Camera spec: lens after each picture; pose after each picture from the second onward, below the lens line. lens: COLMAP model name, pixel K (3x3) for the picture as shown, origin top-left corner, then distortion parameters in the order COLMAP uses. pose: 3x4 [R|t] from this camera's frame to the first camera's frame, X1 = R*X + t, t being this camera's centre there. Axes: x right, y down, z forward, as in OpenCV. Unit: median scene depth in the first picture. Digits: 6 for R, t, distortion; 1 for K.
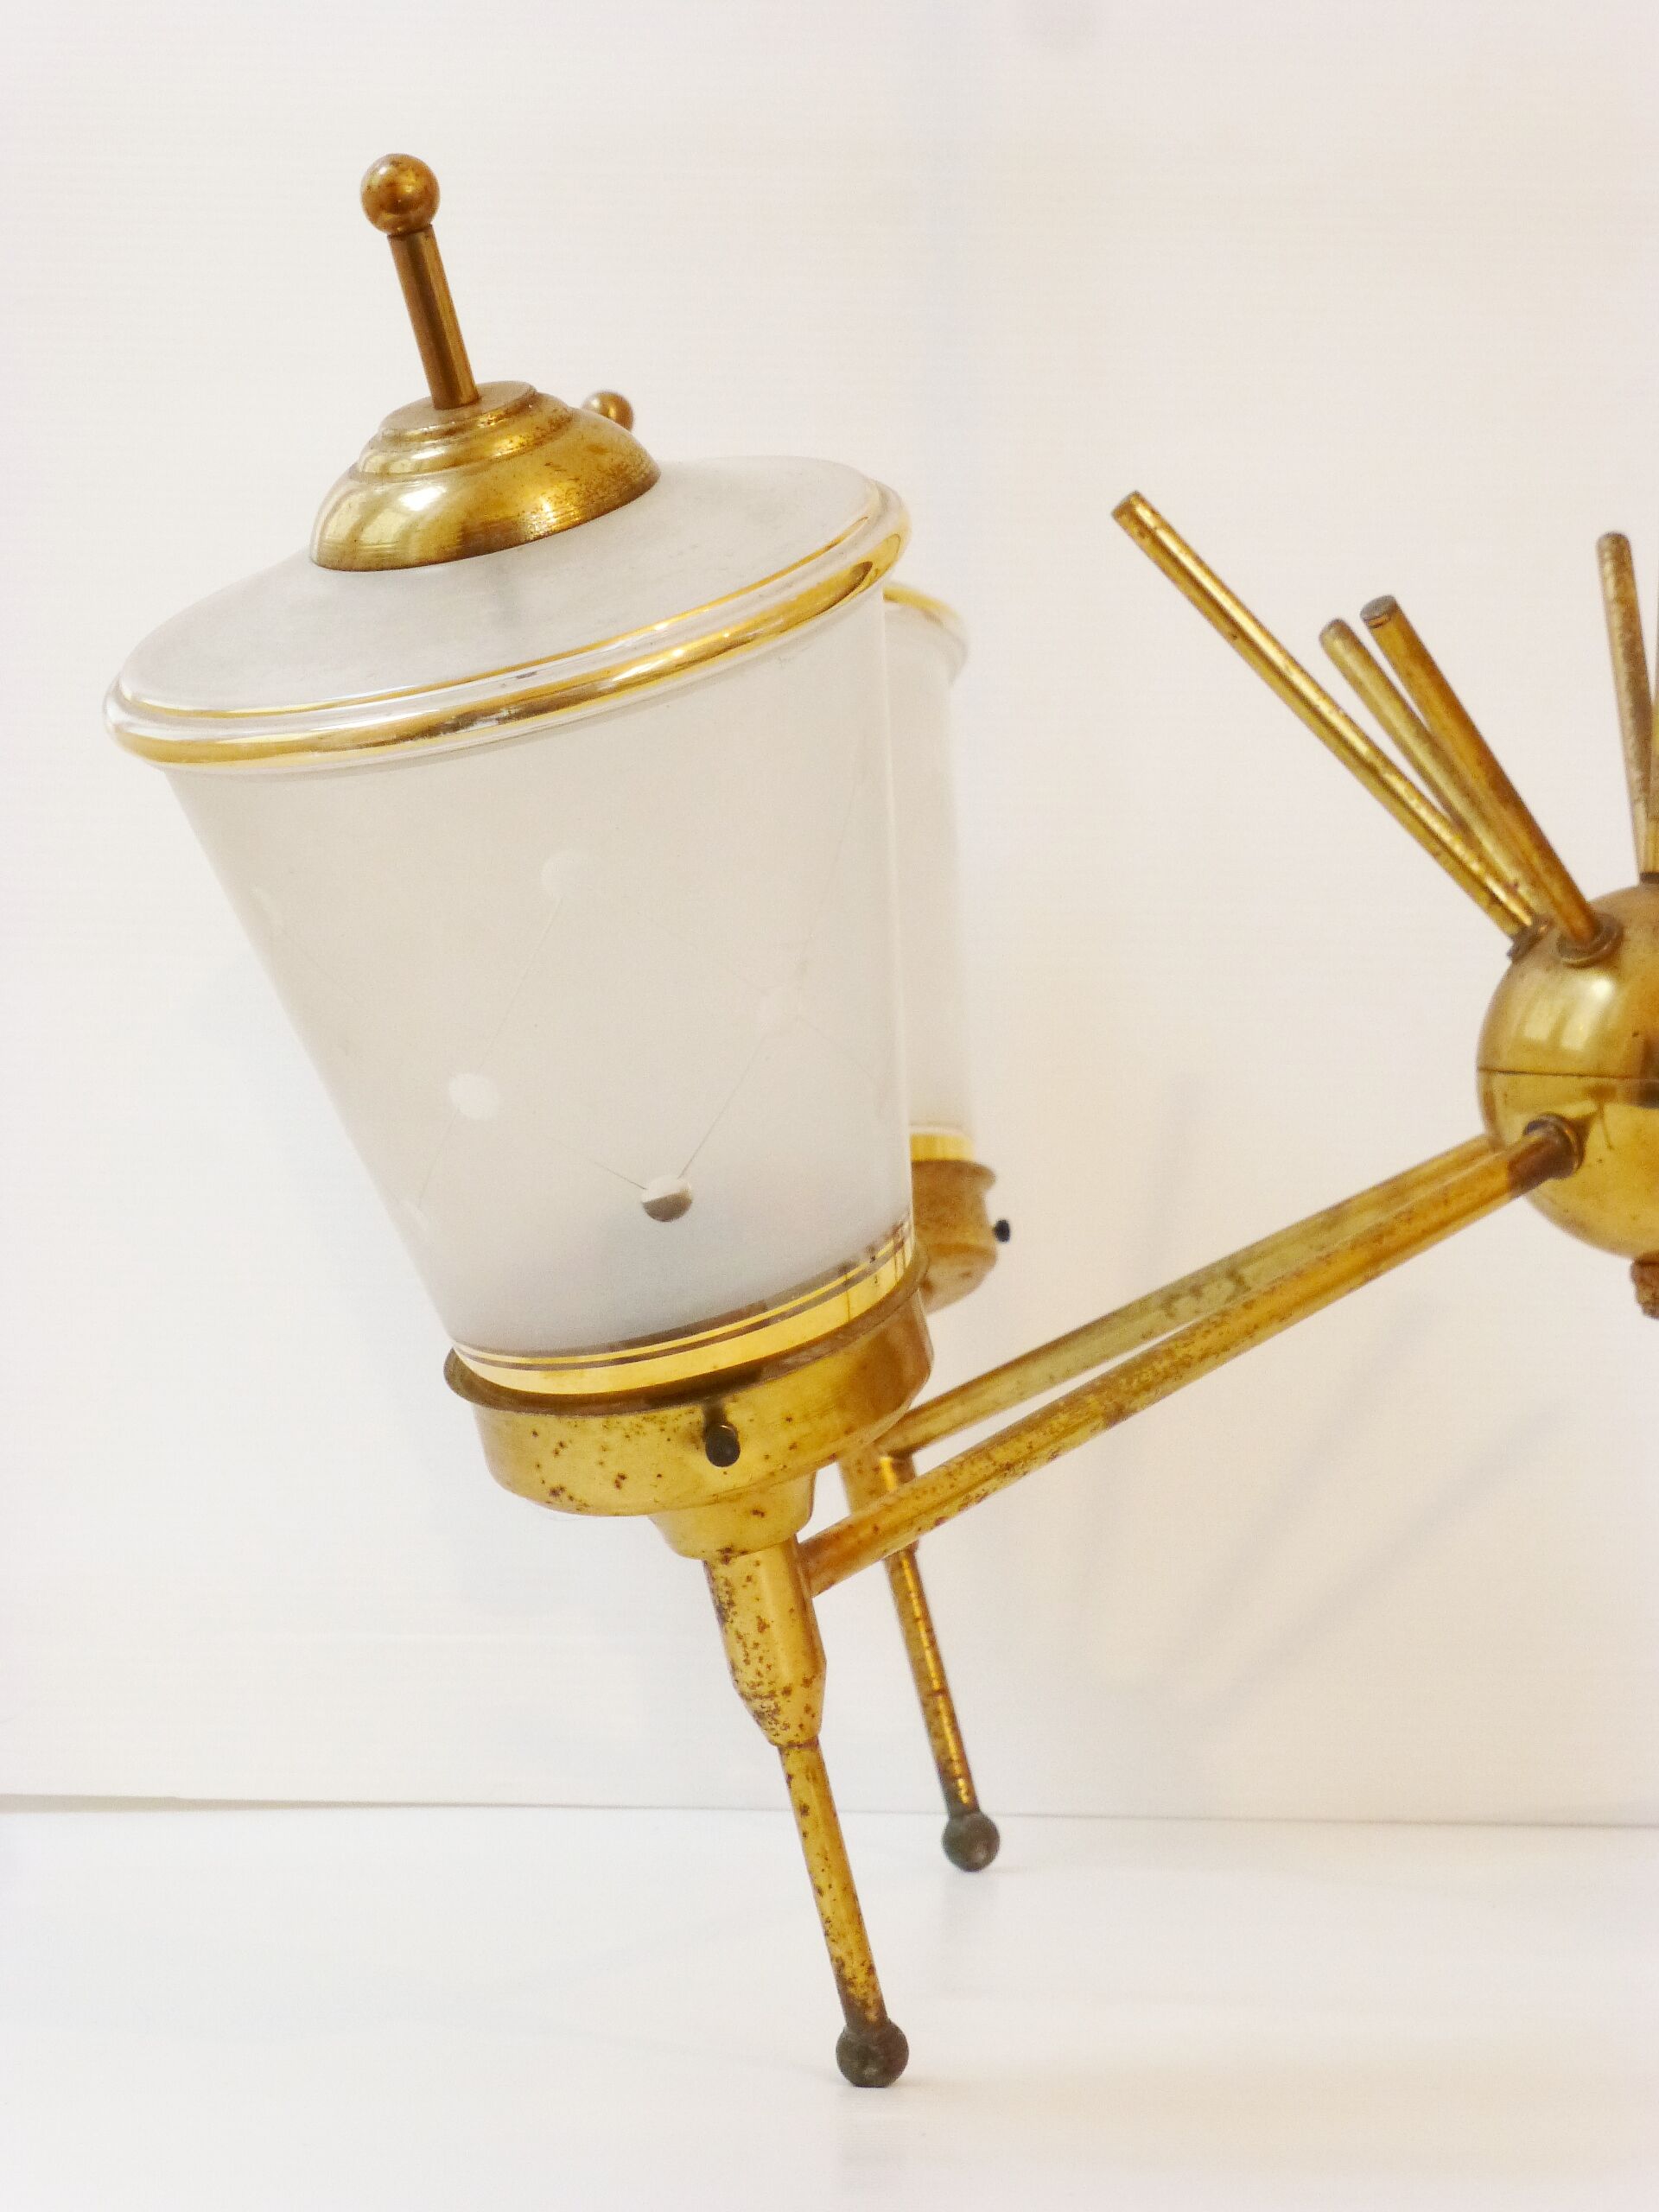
lens RADIAL K [[6679.4, 0, 835.4], [0, 6679.4, 1107.8], [0, 0, 1]] dist [0.124505, 0.000000]
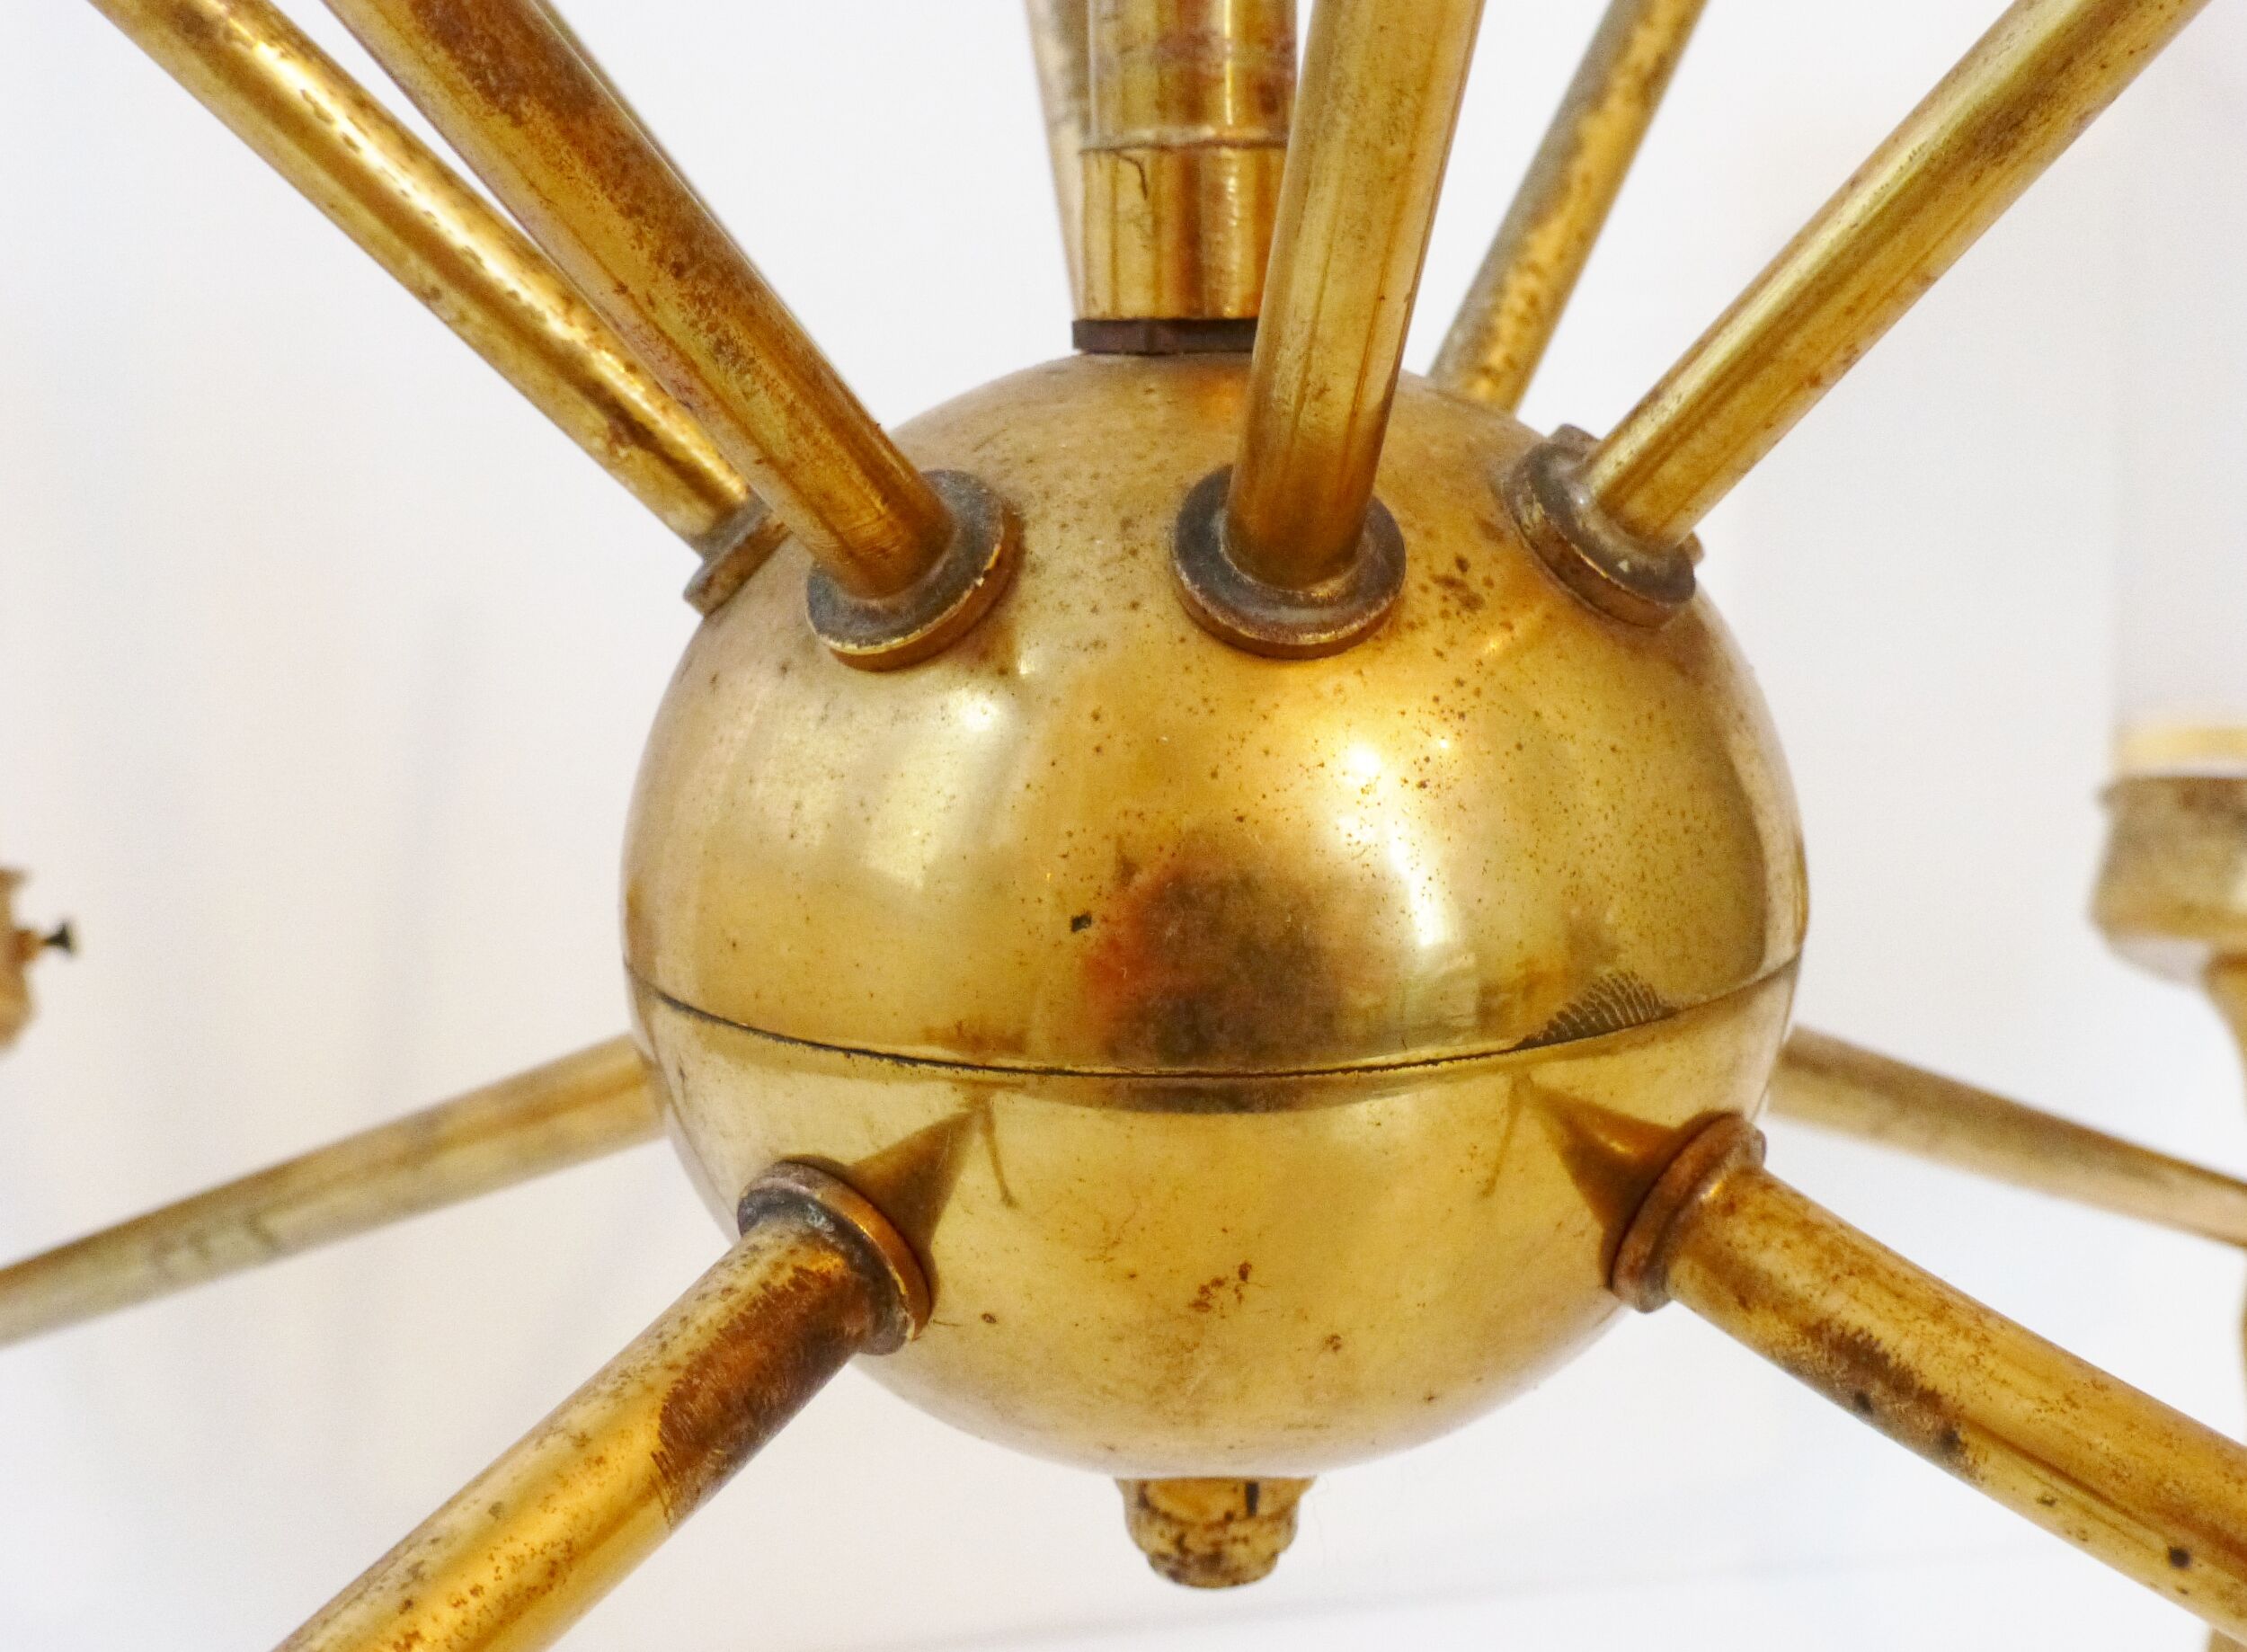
lens RADIAL K [[2963.3, 0, 1124.6], [0, 2963.3, 826.5], [0, 0, 1]] dist [0.032621, 0.000000]
pose [[0.990931, -0.070285, 0.114528, 0.117536], [0.051904, 0.986356, 0.156232, -0.037426], [-0.123946, -0.148870, 0.981058, 0.961043]]
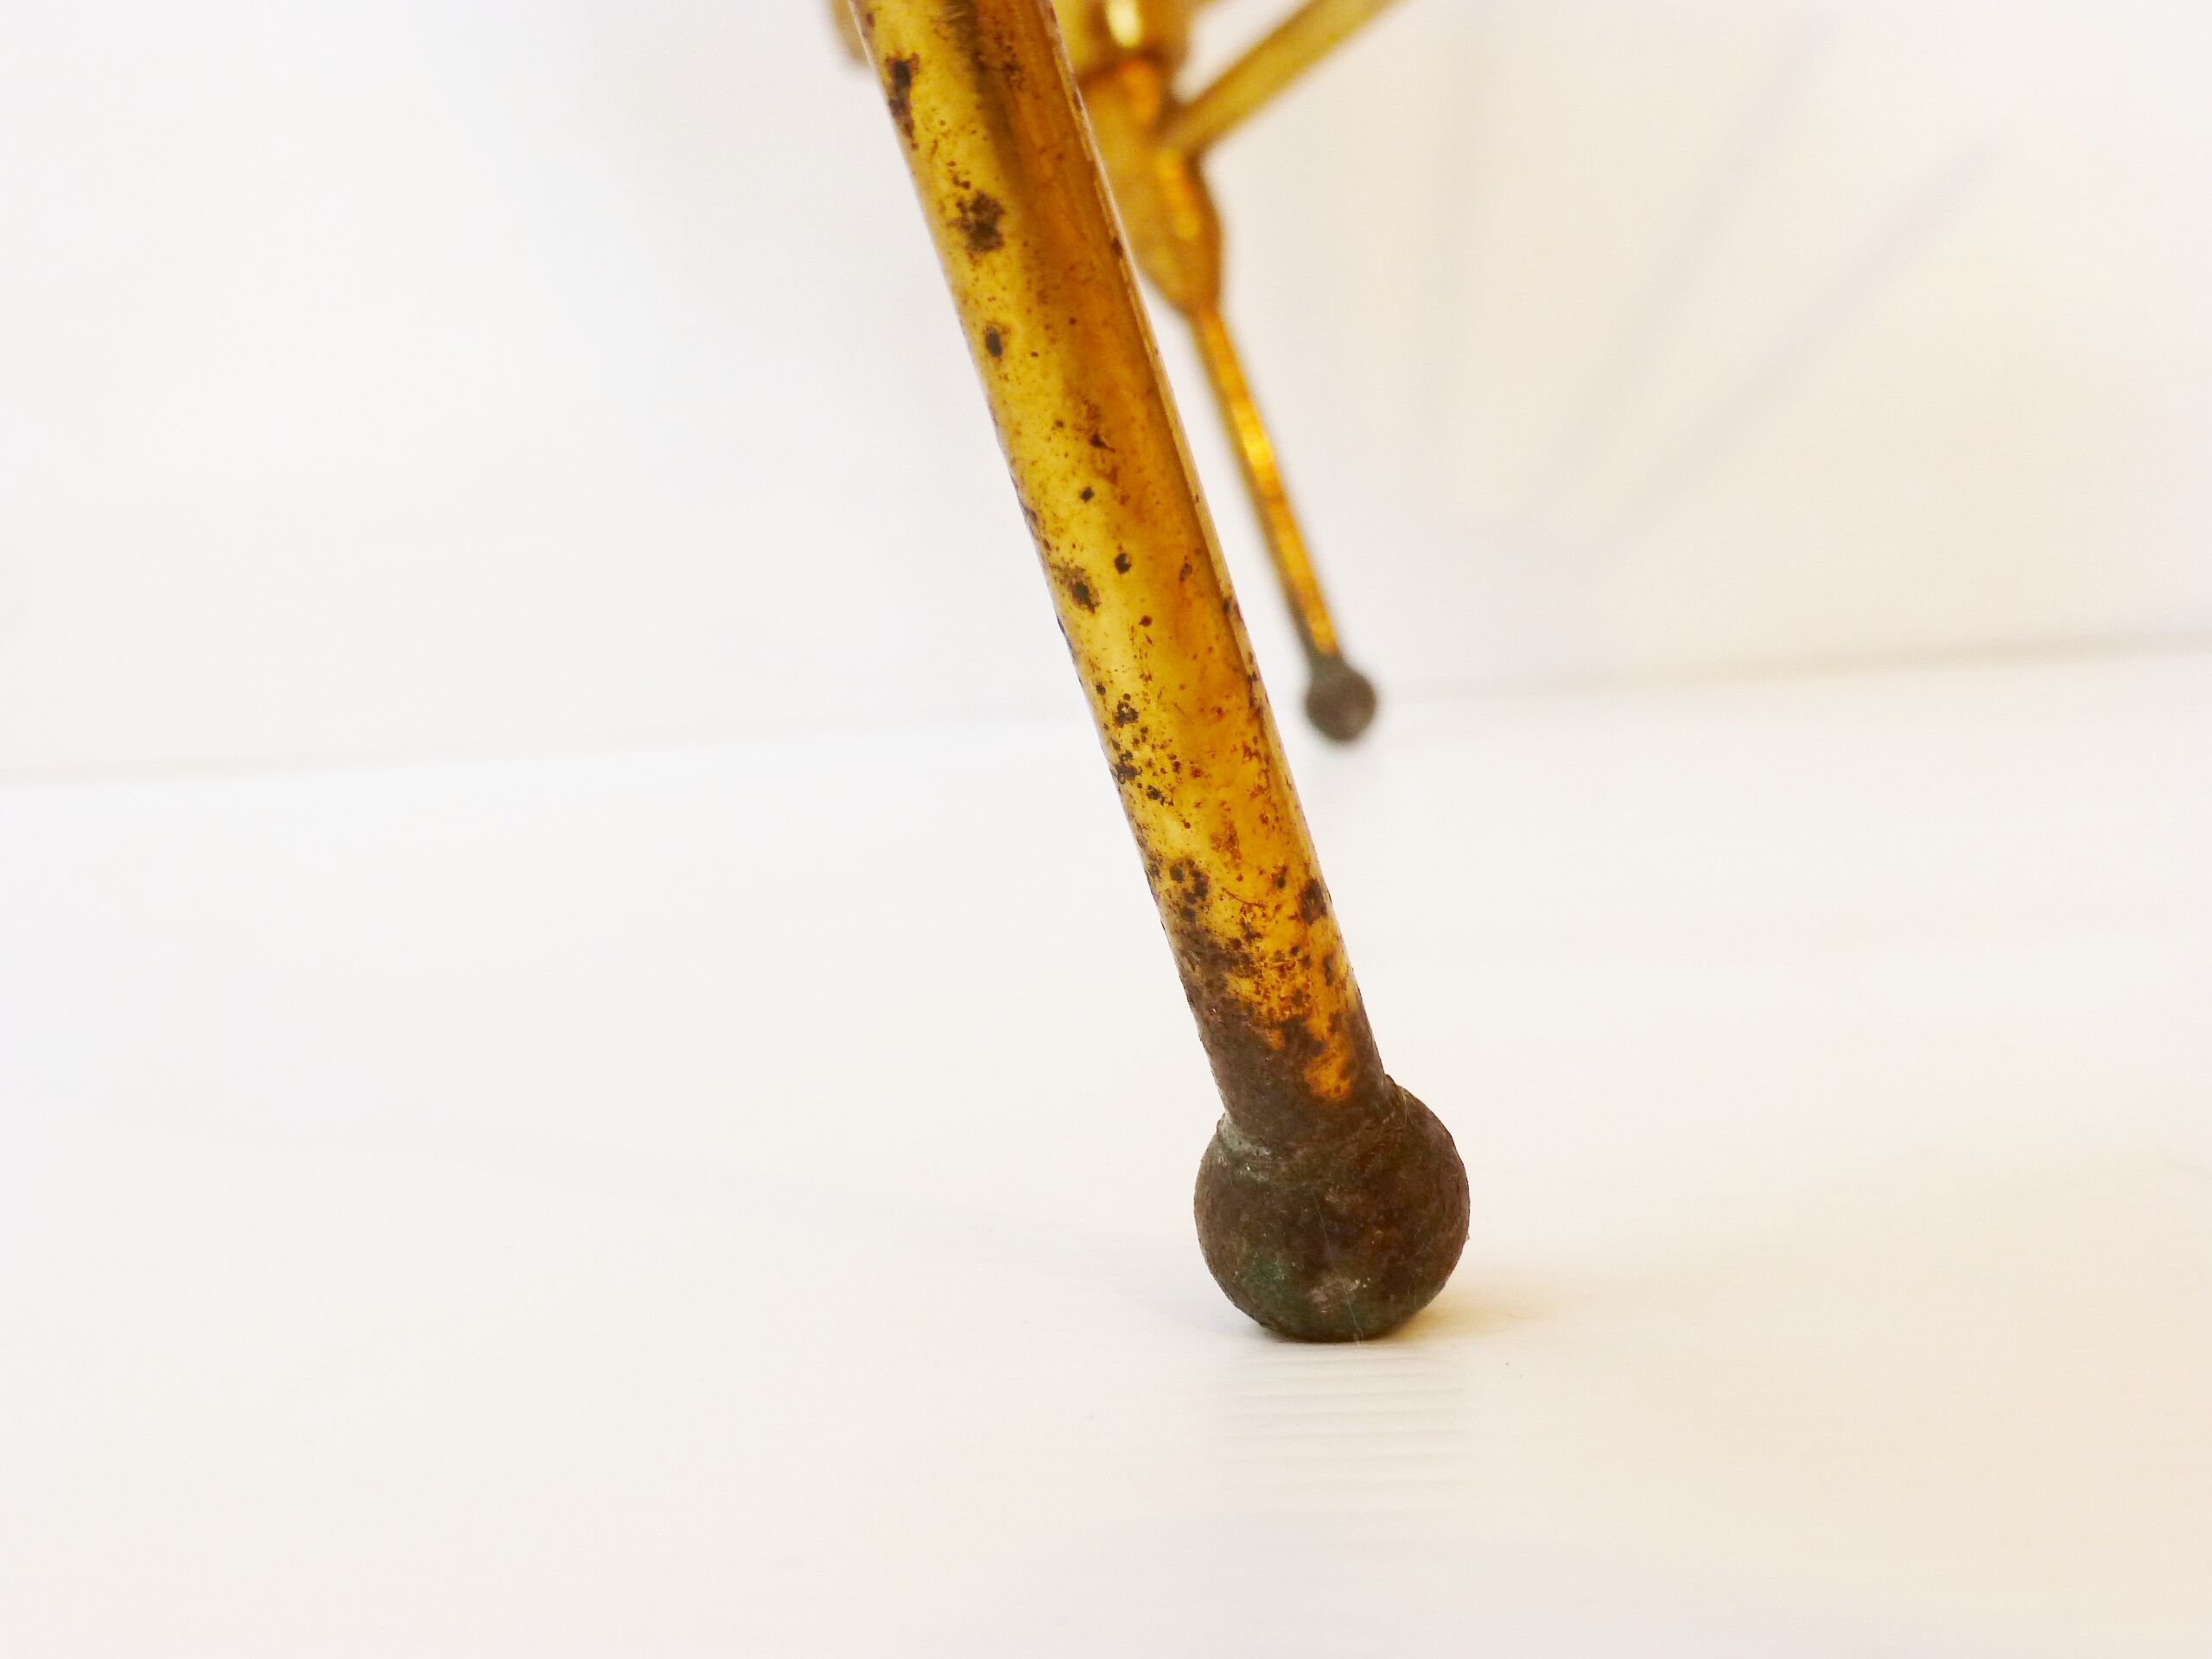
lens RADIAL K [[2916.6, 0, 1106.3], [0, 2916.6, 830.7], [0, 0, 1]] dist [0.087236, 0.000000]
pose [[0.996676, -0.080274, -0.013878, -0.000636], [0.081274, 0.991464, 0.101948, 0.114590], [0.005576, -0.102737, 0.994693, 0.892830]]
